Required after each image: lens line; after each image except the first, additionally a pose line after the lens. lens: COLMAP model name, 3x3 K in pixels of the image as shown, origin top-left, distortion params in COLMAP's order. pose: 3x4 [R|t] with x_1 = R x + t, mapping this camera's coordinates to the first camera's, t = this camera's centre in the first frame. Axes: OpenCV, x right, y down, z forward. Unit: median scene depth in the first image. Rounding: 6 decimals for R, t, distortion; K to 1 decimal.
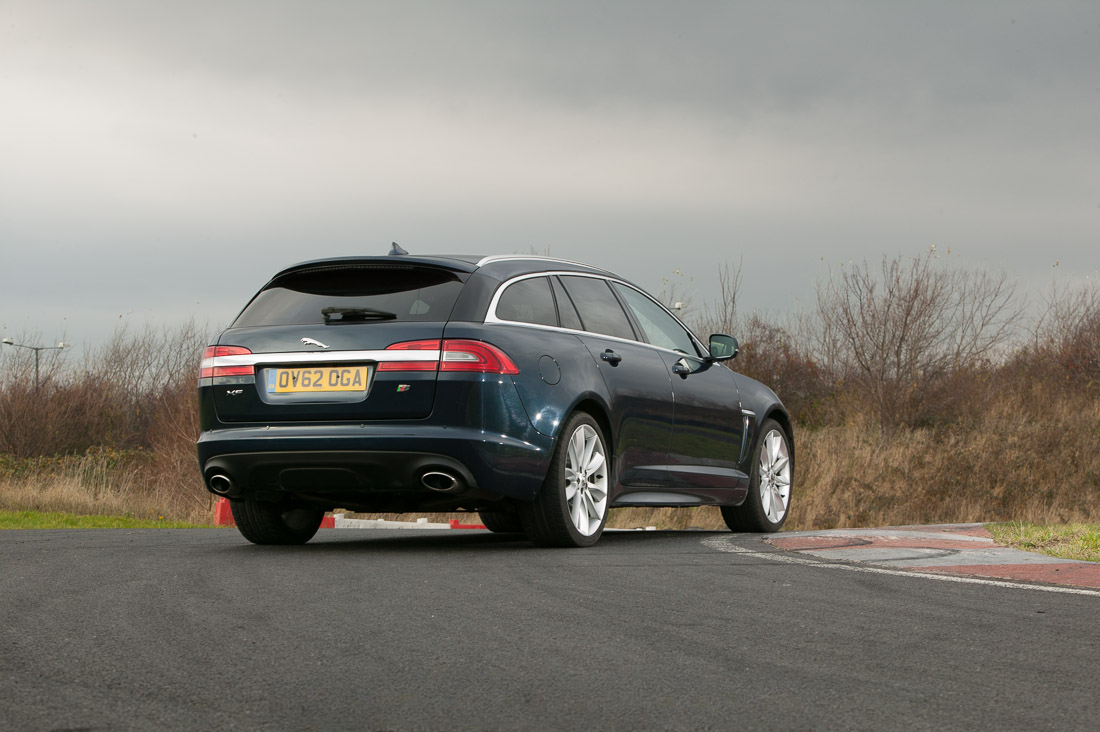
lens RADIAL K [[2682.7, 0, 550.1], [0, 2682.7, 366.0], [0, 0, 1]] dist [-0.076736, 0.000000]
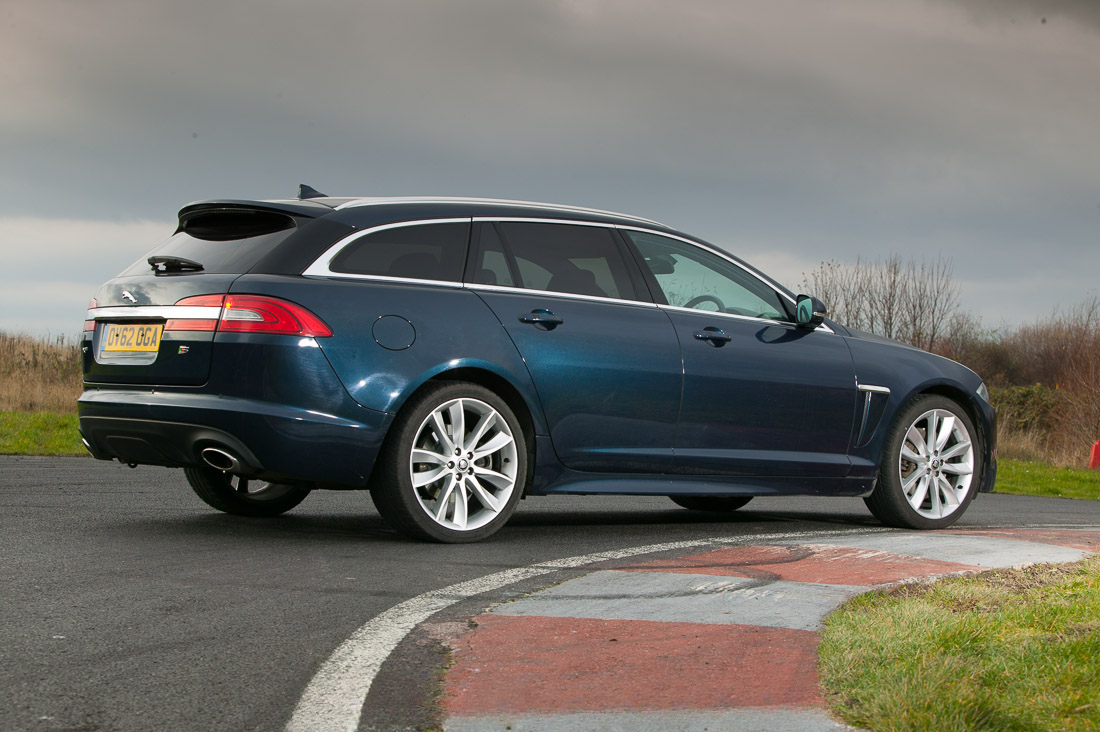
lens RADIAL K [[2229.0, 0, 550.0], [0, 2229.0, 366.1], [0, 0, 1]] dist [-0.243462, 0.000000]
pose [[0.897047, 0.028332, -0.441026, 0.358973], [-0.018972, 0.999492, 0.025621, -0.006915], [0.441528, -0.014616, 0.897129, 0.400717]]
